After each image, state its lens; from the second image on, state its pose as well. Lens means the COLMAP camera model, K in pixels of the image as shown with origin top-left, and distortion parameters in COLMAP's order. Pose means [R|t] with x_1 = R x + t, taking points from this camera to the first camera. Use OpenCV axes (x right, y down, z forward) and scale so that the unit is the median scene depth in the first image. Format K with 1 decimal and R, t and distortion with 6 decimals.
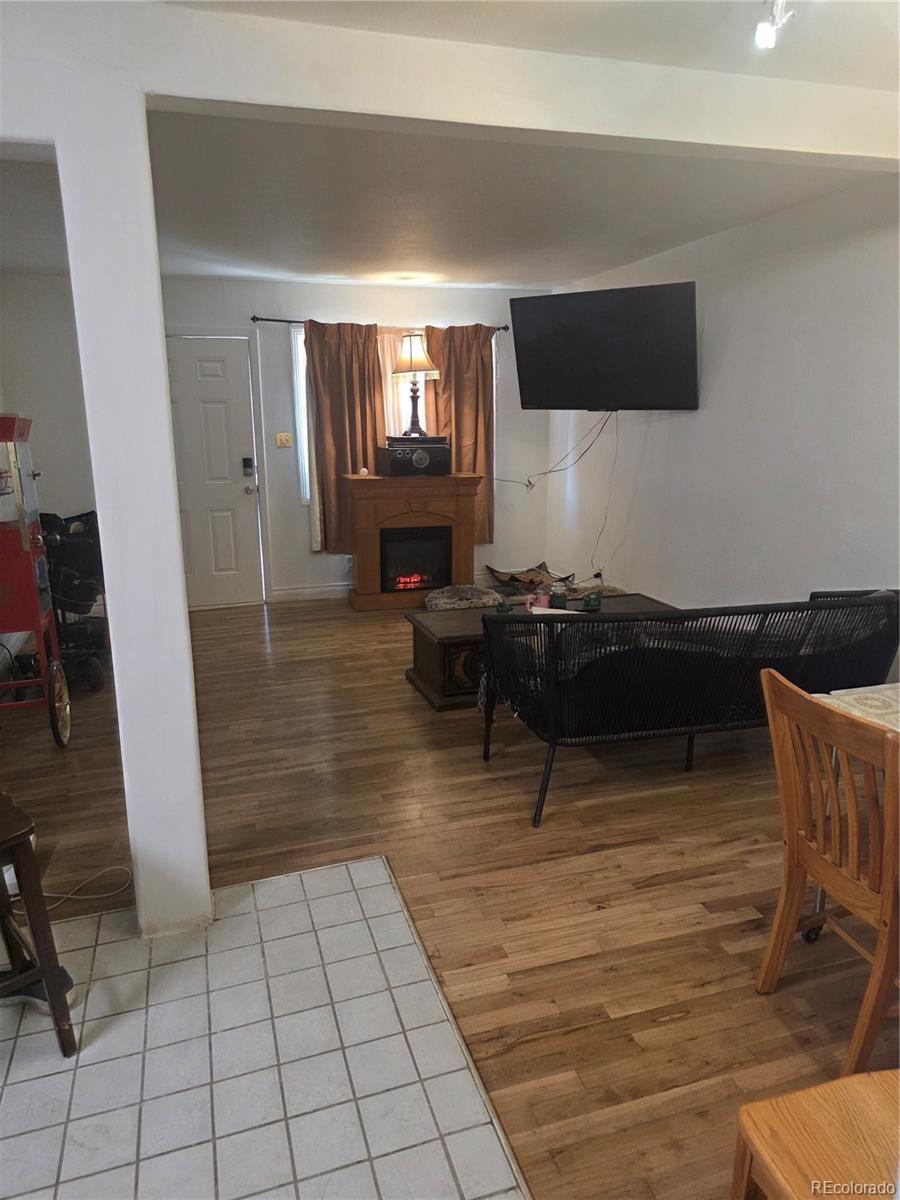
lens RADIAL K [[810.1, 0, 446.4], [0, 810.1, 596.9], [0, 0, 1]] dist [0.041855, -0.038359]
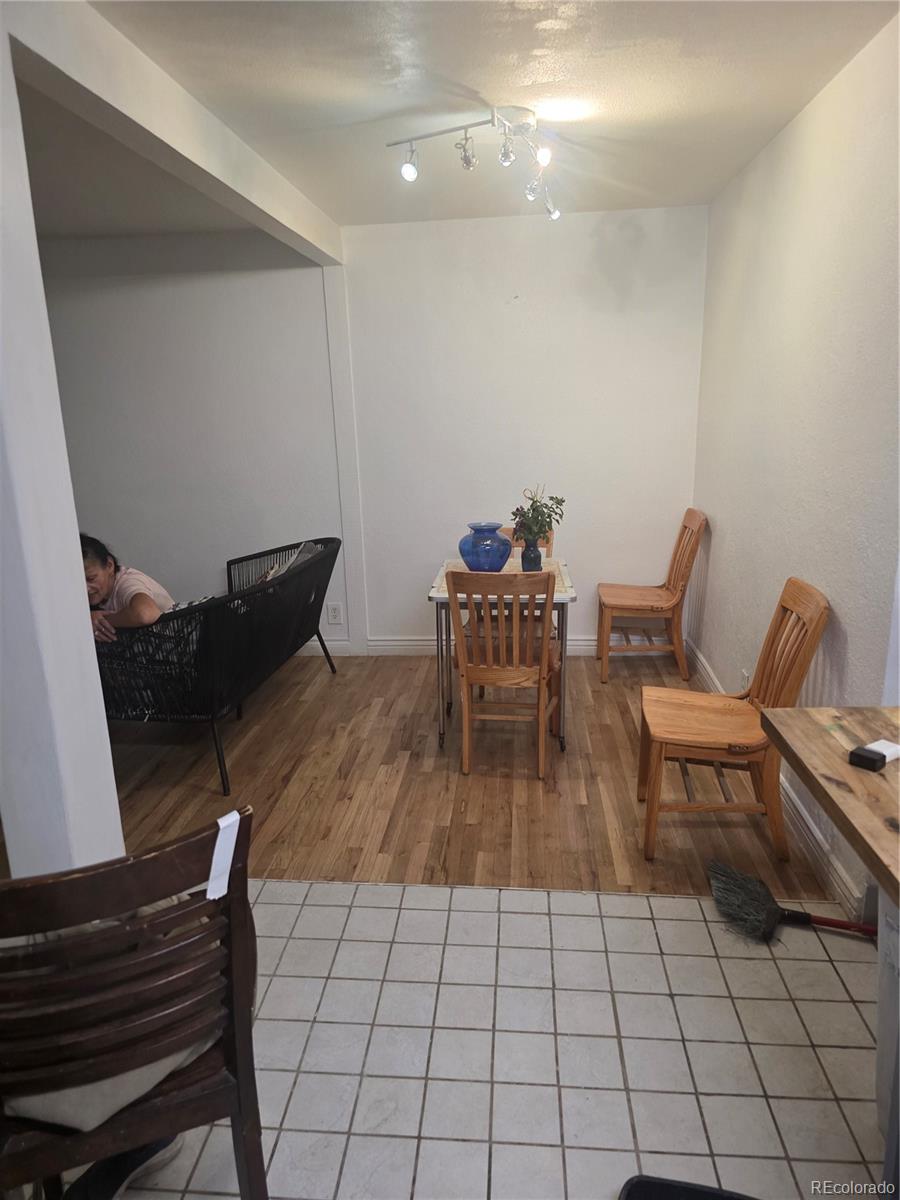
lens RADIAL K [[809.6, 0, 448.3], [0, 809.6, 589.3], [0, 0, 1]] dist [0.033979, -0.030191]
pose [[0.380229, -0.217207, 0.899026, -0.677360], [0.240530, 0.961809, 0.130647, -0.055799], [-0.893068, 0.166567, 0.417952, 0.214123]]
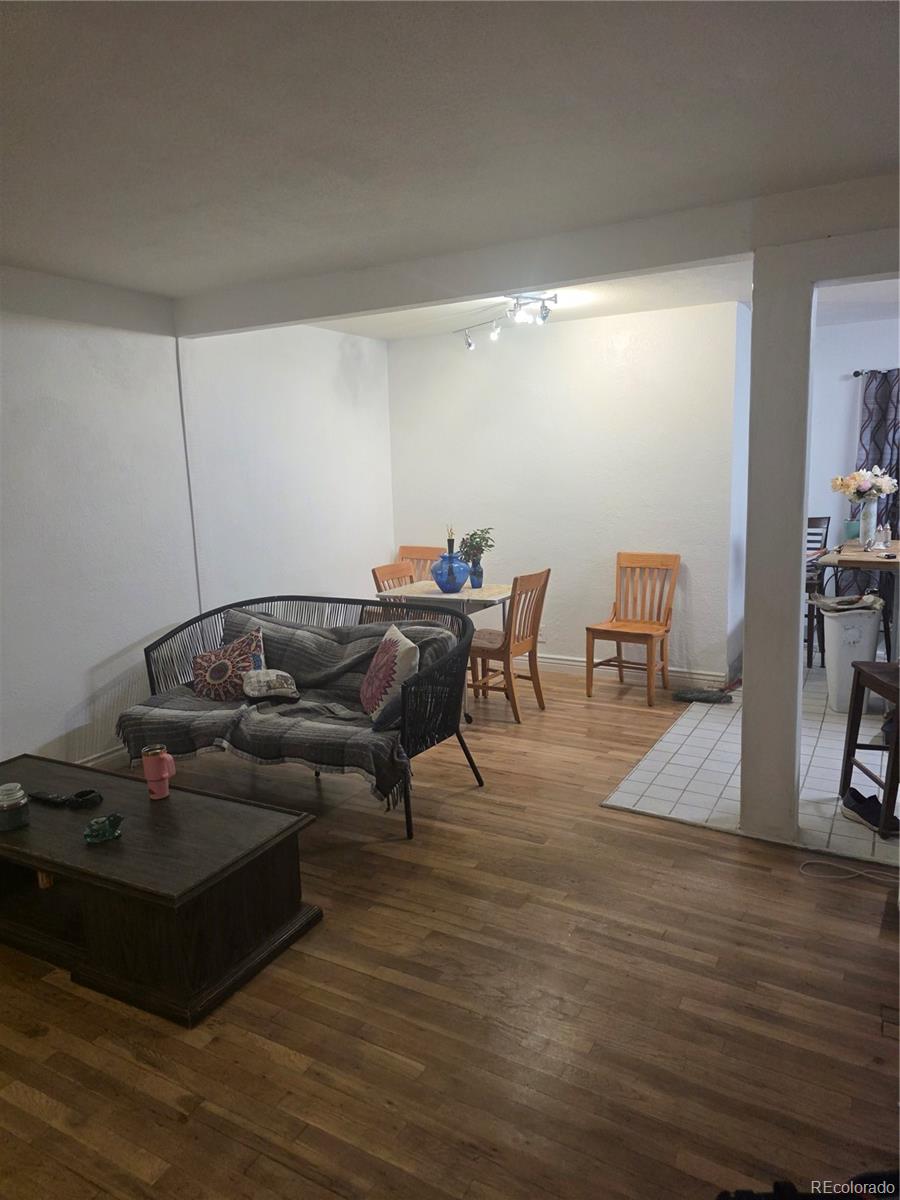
lens RADIAL K [[809.6, 0, 448.3], [0, 809.6, 589.3], [0, 0, 1]] dist [0.033979, -0.030191]
pose [[-0.685106, -0.085185, 0.723446, -0.726074], [0.205307, 0.930297, 0.303968, -0.392277], [-0.698913, 0.356779, -0.619863, 1.647811]]
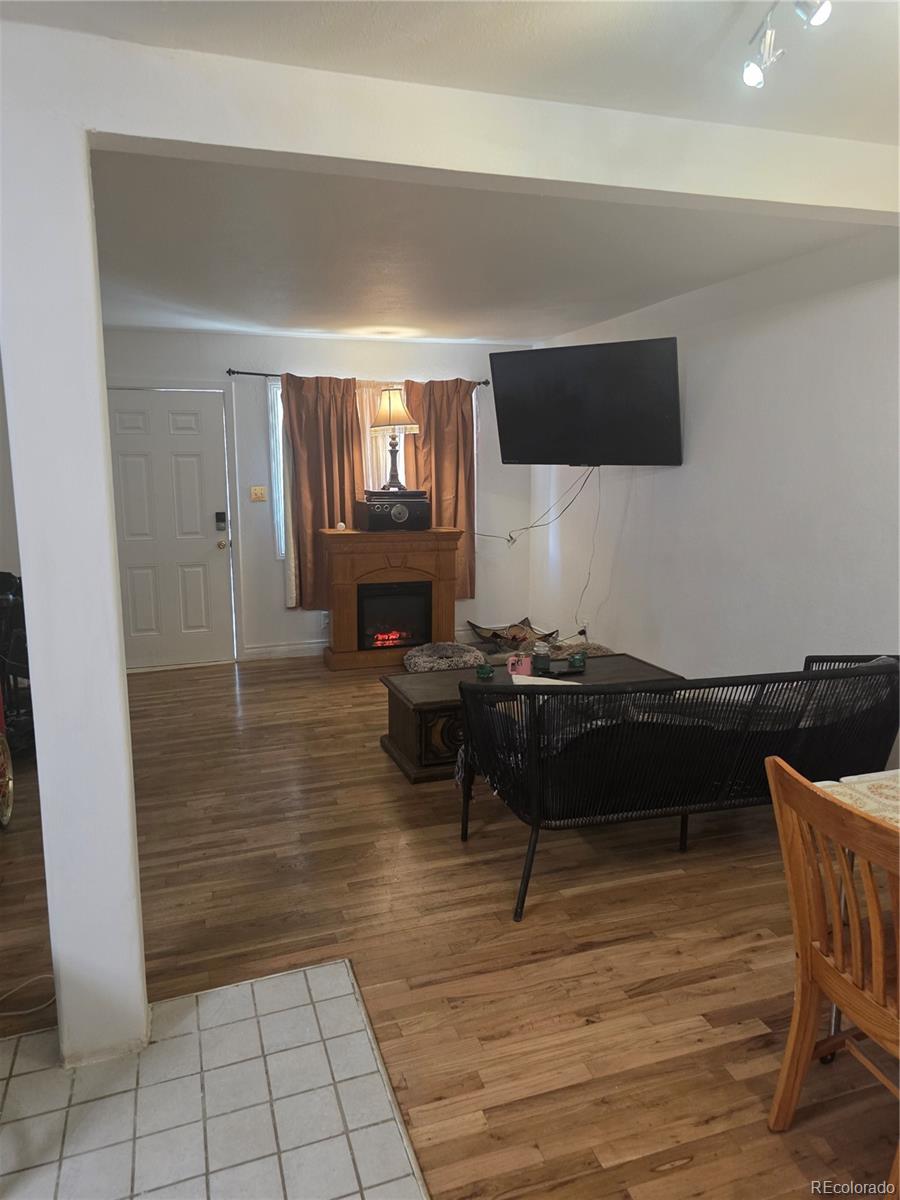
lens RADIAL K [[809.6, 0, 448.3], [0, 809.6, 589.3], [0, 0, 1]] dist [0.033979, -0.030191]
pose [[0.999795, 0.000115, 0.020242, 0.013884], [0.001305, 0.997536, -0.070141, -0.021142], [-0.020200, 0.070153, 0.997332, 0.068503]]
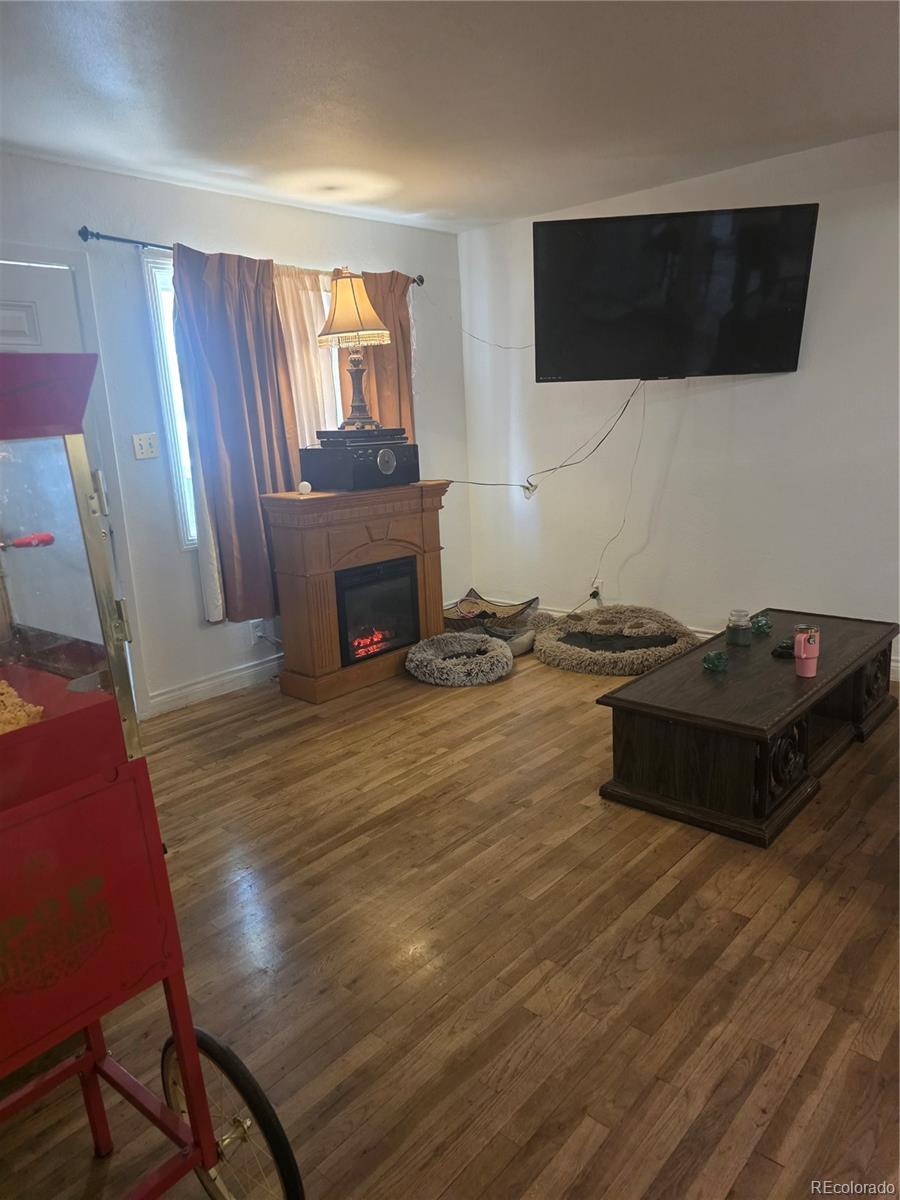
lens RADIAL K [[816.4, 0, 453.9], [0, 816.4, 605.7], [0, 0, 1]] dist [0.034602, -0.033410]
pose [[0.854947, -0.148827, 0.496906, -0.653247], [0.153510, 0.987639, 0.031685, -0.124636], [-0.495479, 0.049191, 0.867226, 0.749772]]
